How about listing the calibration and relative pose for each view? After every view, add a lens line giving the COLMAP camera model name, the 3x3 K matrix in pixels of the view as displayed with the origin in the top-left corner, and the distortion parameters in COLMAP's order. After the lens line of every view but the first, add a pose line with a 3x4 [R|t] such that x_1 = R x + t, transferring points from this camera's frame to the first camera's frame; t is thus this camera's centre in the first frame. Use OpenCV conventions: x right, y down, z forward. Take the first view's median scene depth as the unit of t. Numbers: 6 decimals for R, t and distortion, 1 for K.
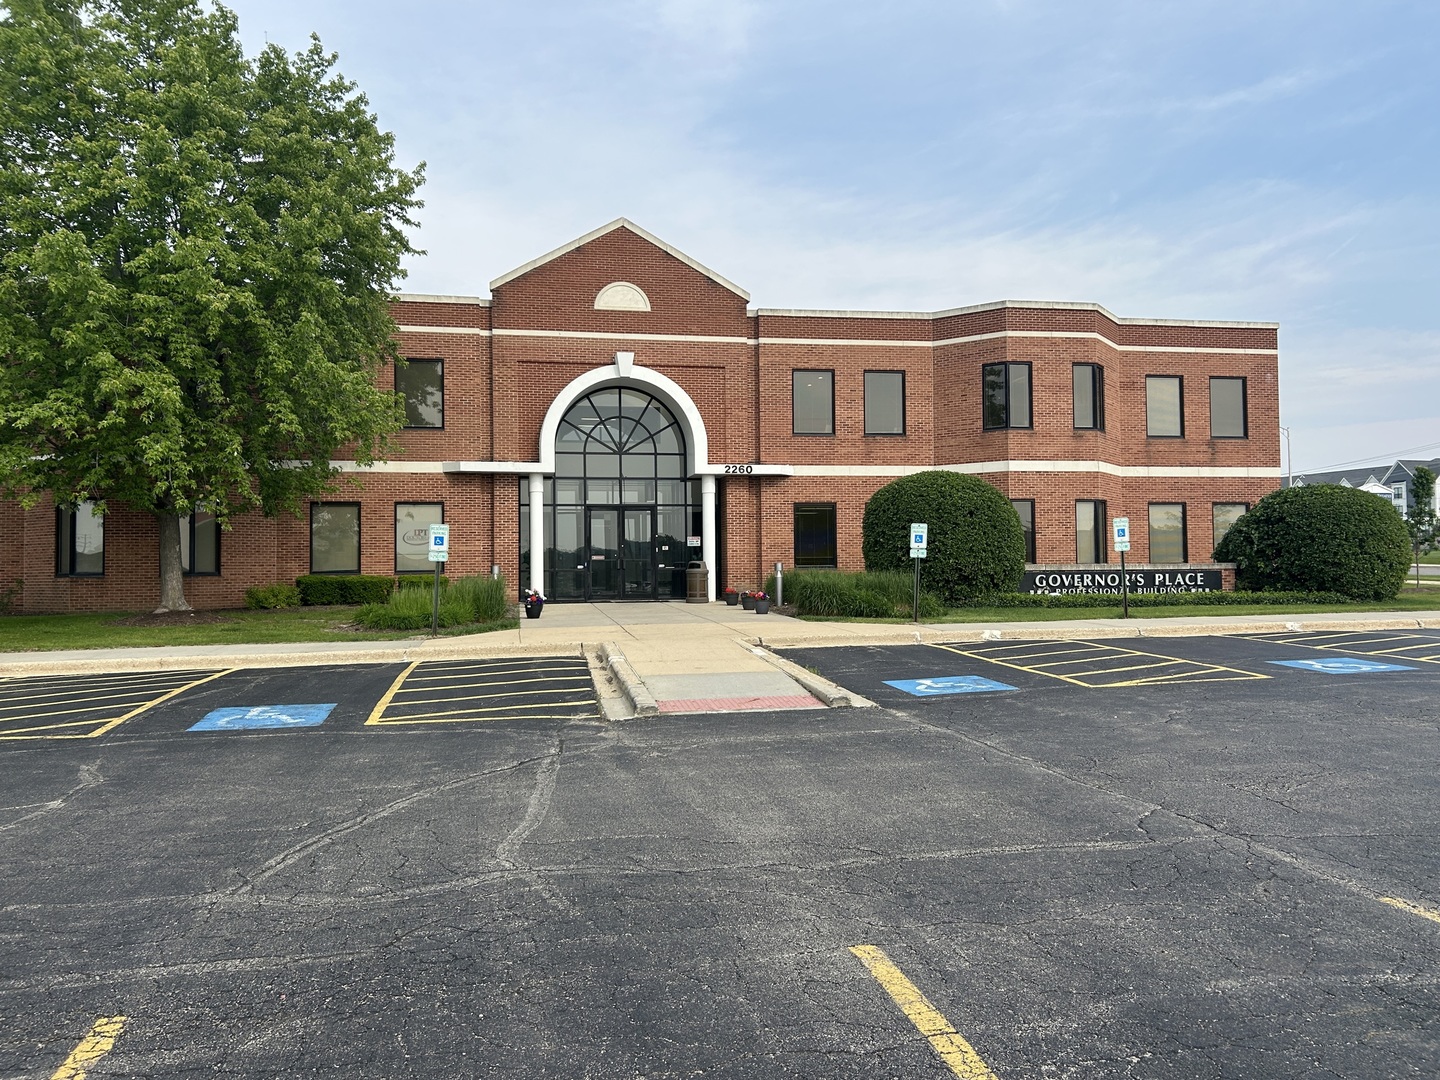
lens RADIAL K [[1101.2, 0, 709.4], [0, 1101.2, 543.6], [0, 0, 1]] dist [0.030910, -0.025140]
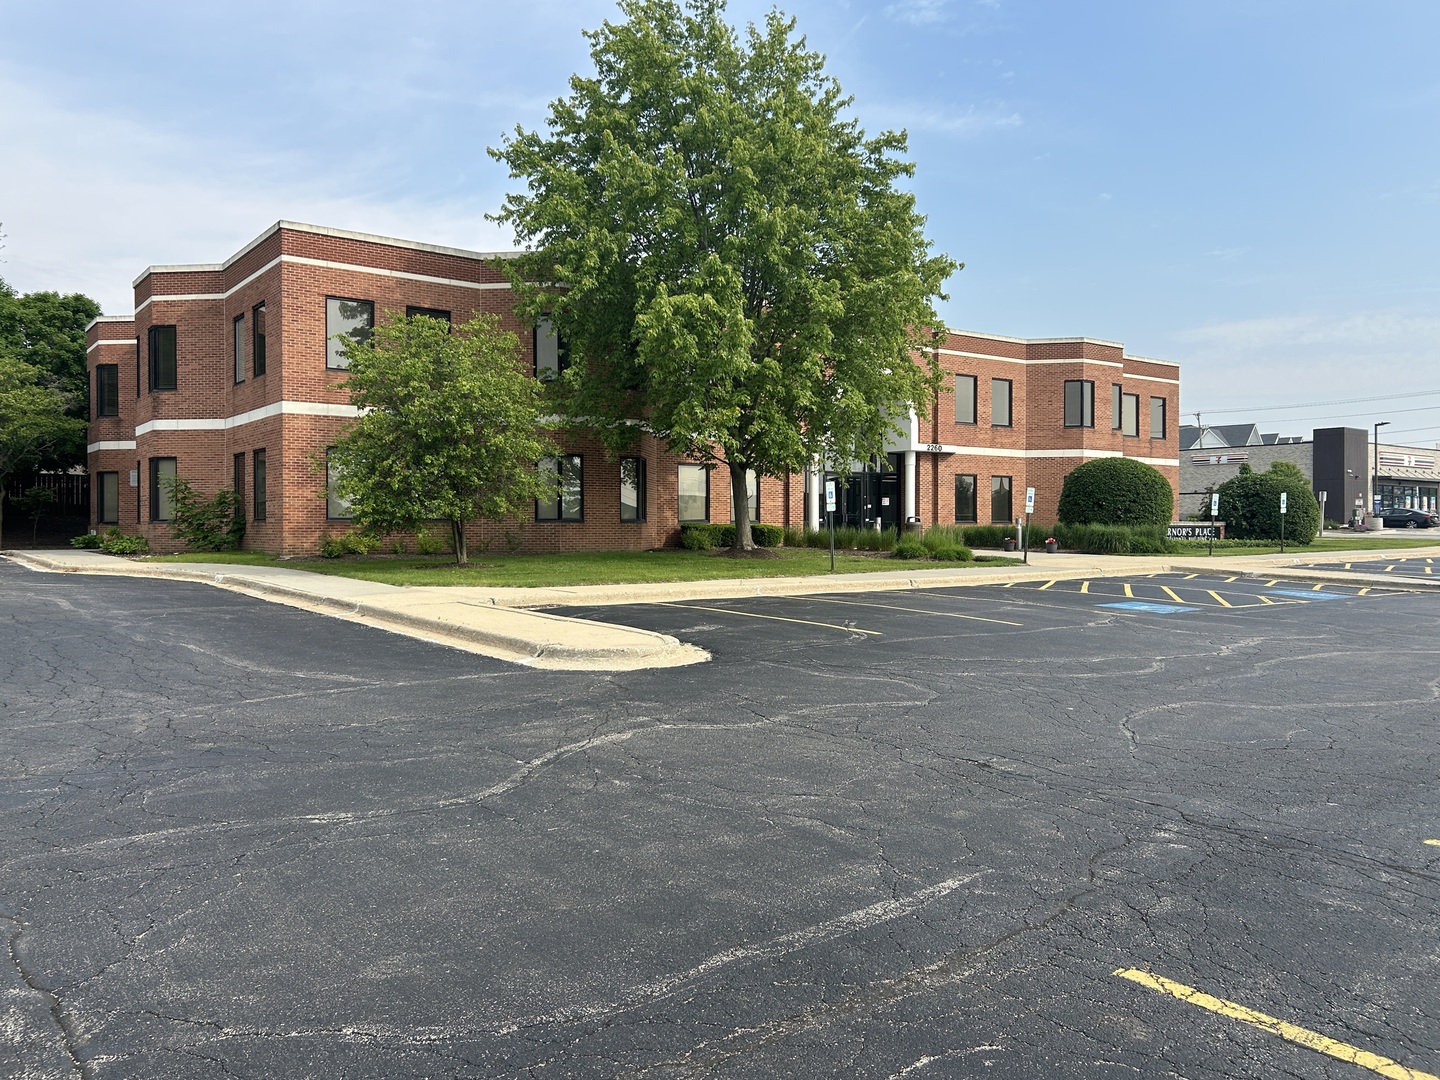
lens RADIAL K [[1101.2, 0, 720.4], [0, 1101.2, 537.9], [0, 0, 1]] dist [0.030910, -0.025140]
pose [[0.893497, 0.004537, 0.449047, -0.793850], [-0.018432, 0.999477, 0.026575, 0.010683], [-0.448692, -0.032022, 0.893113, -0.077224]]
